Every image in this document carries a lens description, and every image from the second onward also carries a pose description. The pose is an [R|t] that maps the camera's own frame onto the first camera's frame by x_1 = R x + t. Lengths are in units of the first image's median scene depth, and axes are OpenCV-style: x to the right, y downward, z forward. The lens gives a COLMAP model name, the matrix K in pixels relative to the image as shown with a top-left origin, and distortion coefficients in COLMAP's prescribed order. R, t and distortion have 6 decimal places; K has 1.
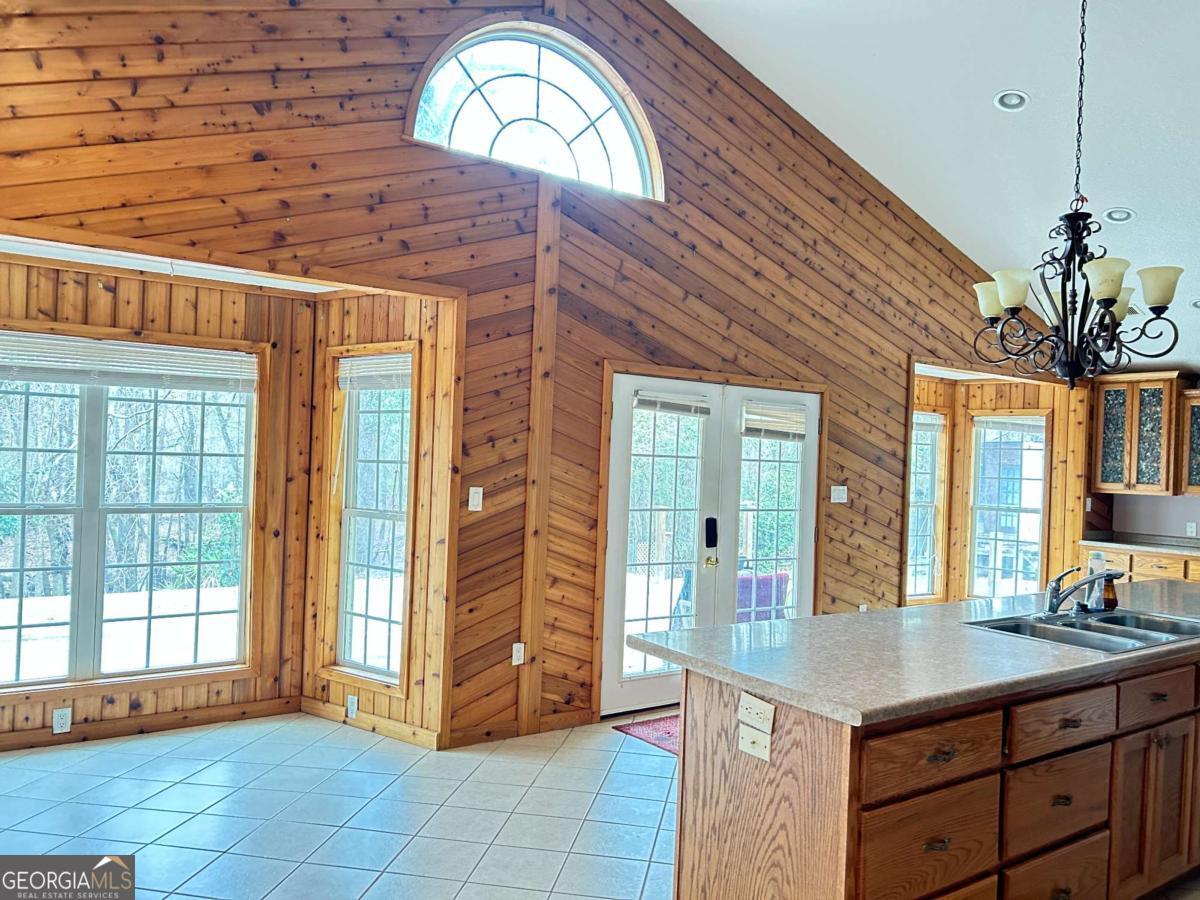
lens RADIAL K [[903.5, 0, 600.0], [0, 903.5, 450.0], [0, 0, 1]] dist [0.000419, 0.002088]
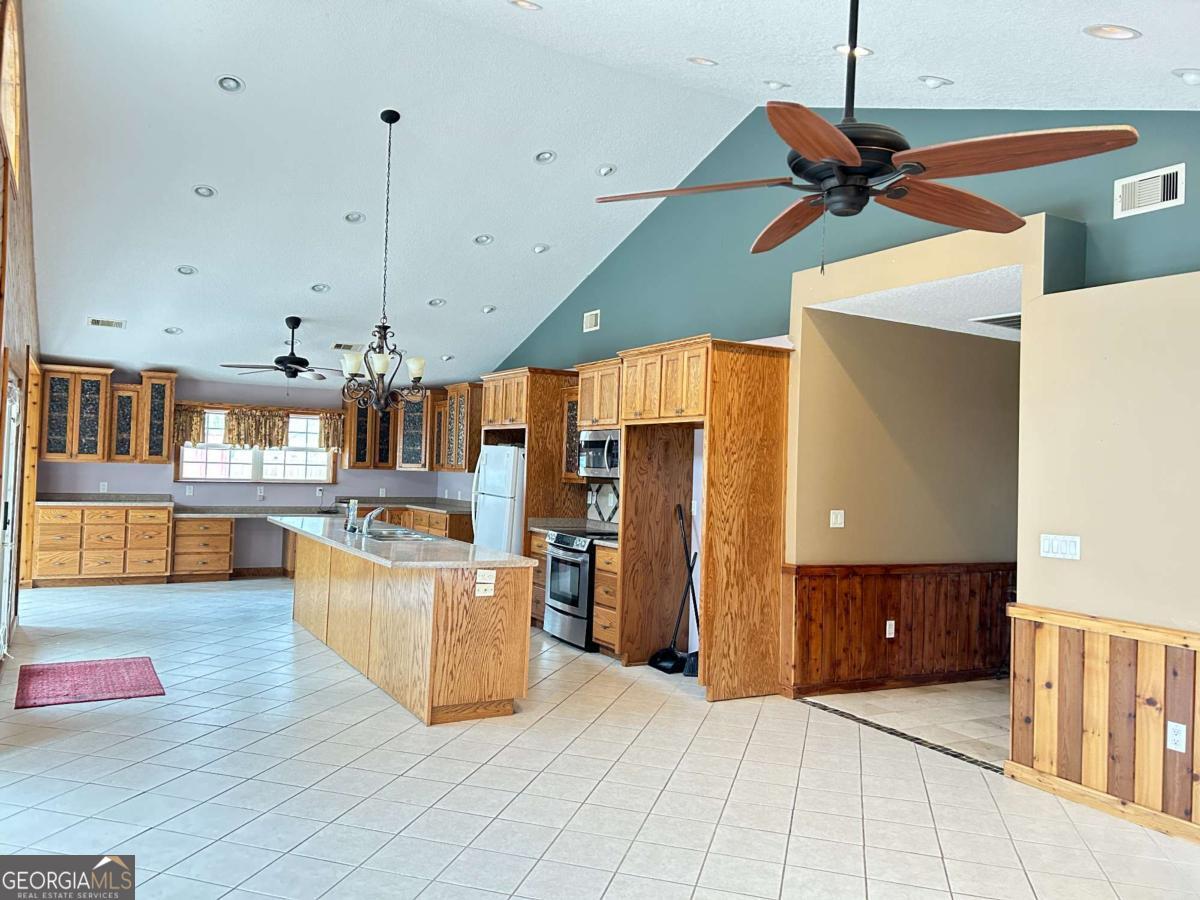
lens RADIAL K [[903.5, 0, 600.0], [0, 903.5, 450.0], [0, 0, 1]] dist [0.000419, 0.002088]
pose [[0.077959, -0.016554, 0.996819, -0.637028], [-0.040964, 0.998965, 0.019794, -0.023916], [-0.996115, -0.042376, 0.077200, 0.177761]]
